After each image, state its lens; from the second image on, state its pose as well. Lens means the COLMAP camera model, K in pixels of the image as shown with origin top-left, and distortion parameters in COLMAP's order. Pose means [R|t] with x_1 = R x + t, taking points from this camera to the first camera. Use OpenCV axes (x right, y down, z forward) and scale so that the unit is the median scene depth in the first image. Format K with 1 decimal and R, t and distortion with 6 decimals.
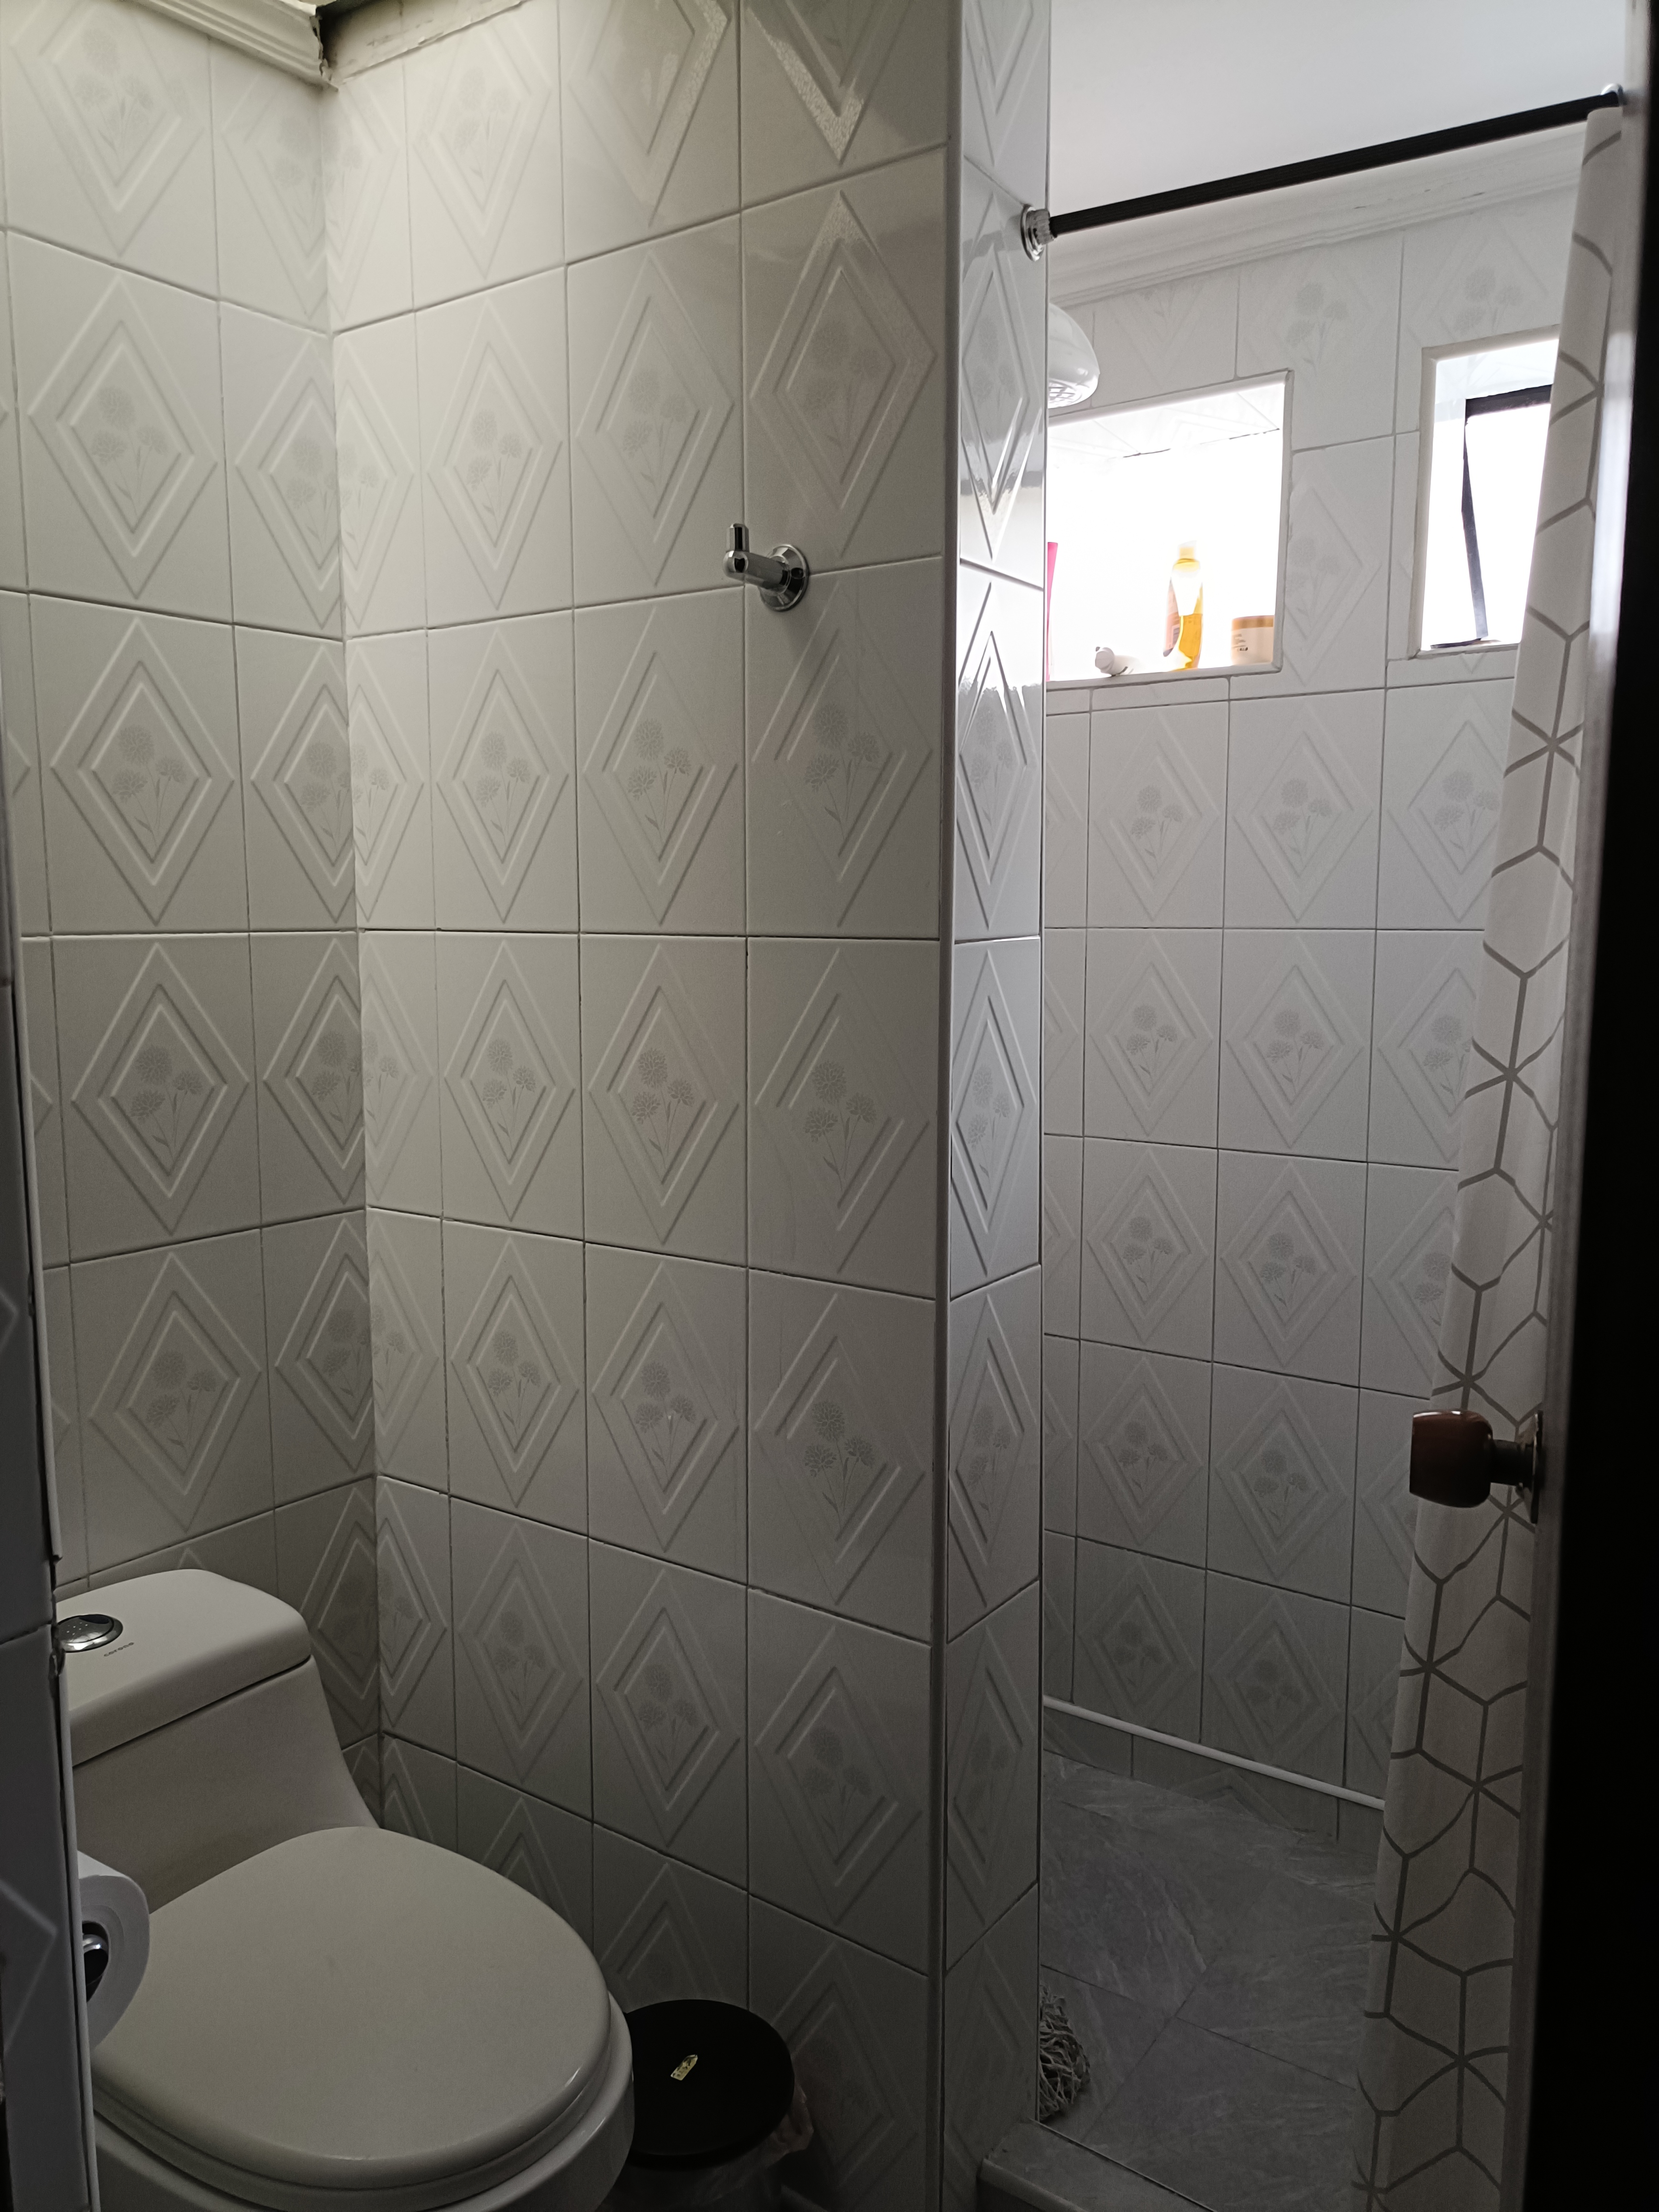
lens RADIAL K [[1599.3, 0, 841.5], [0, 1599.3, 1109.4], [0, 0, 1]] dist [0.038613, -0.031957]
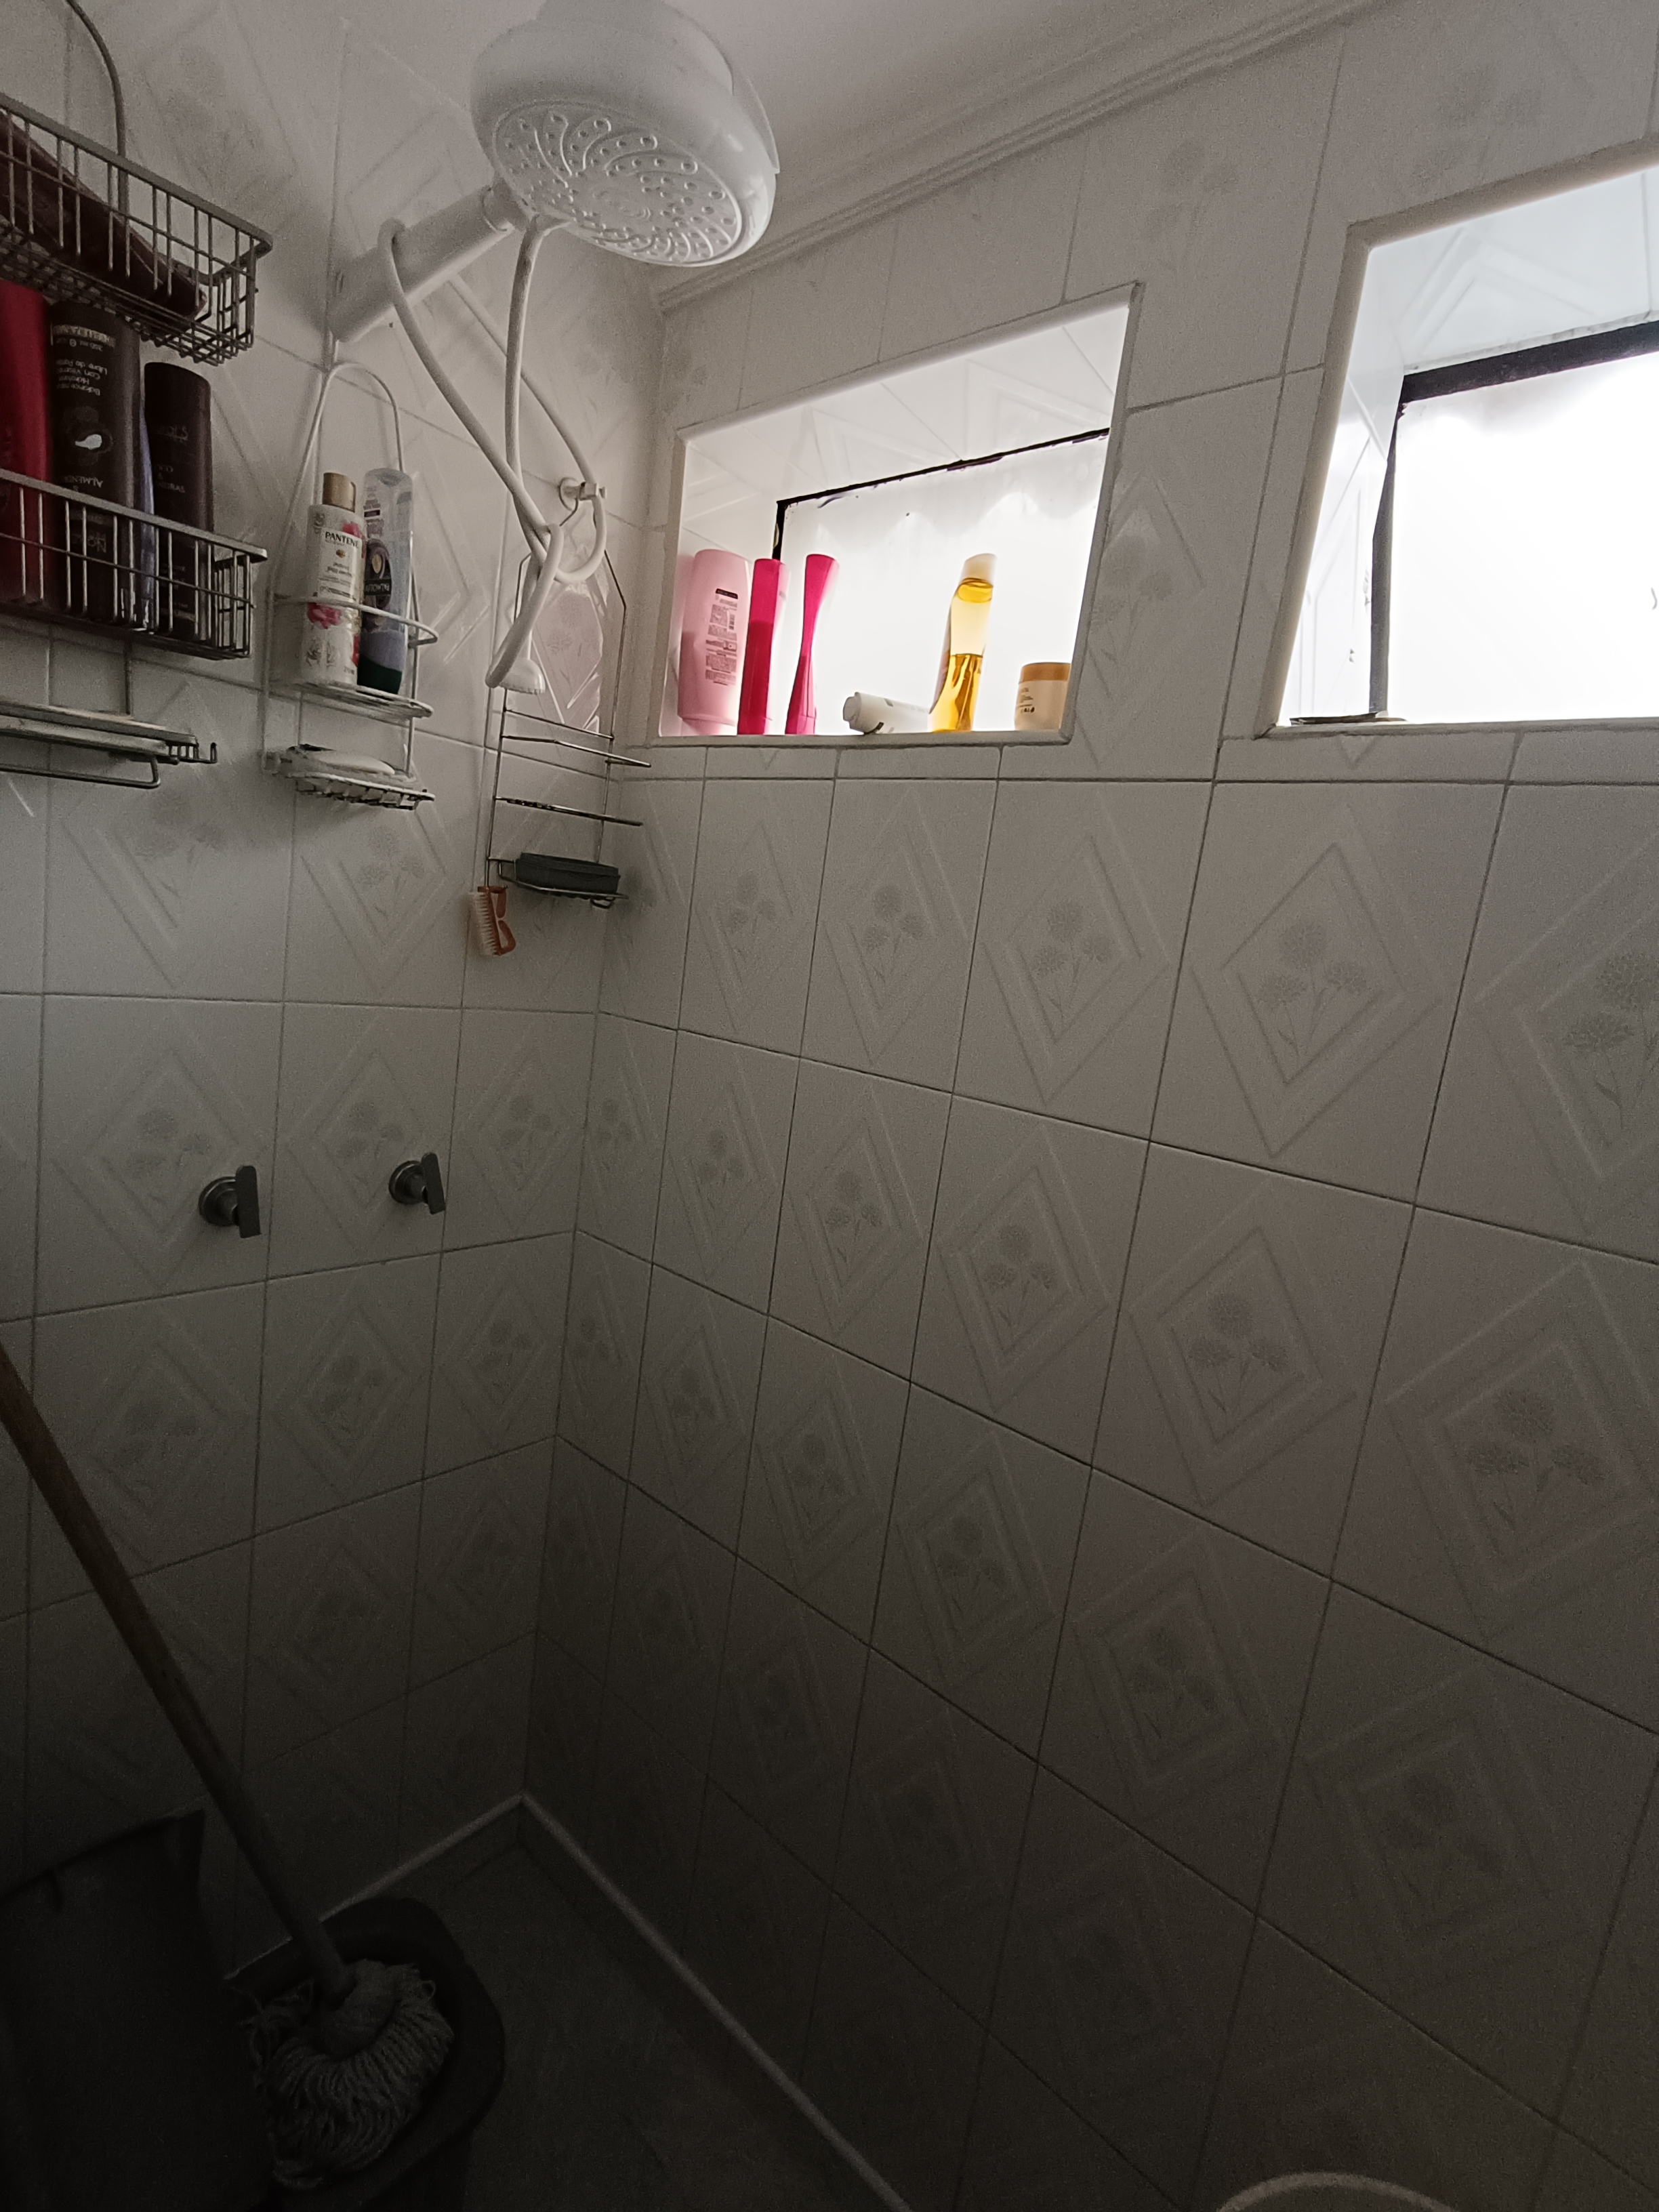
lens RADIAL K [[1016.9, 0, 811.5], [0, 1016.9, 1098.5], [0, 0, 1]] dist [-0.000896, -0.000208]
pose [[0.987362, 0.133115, -0.086008, 0.221315], [-0.128720, 0.990166, 0.054791, -0.131179], [0.092456, -0.043028, 0.994787, 0.548695]]
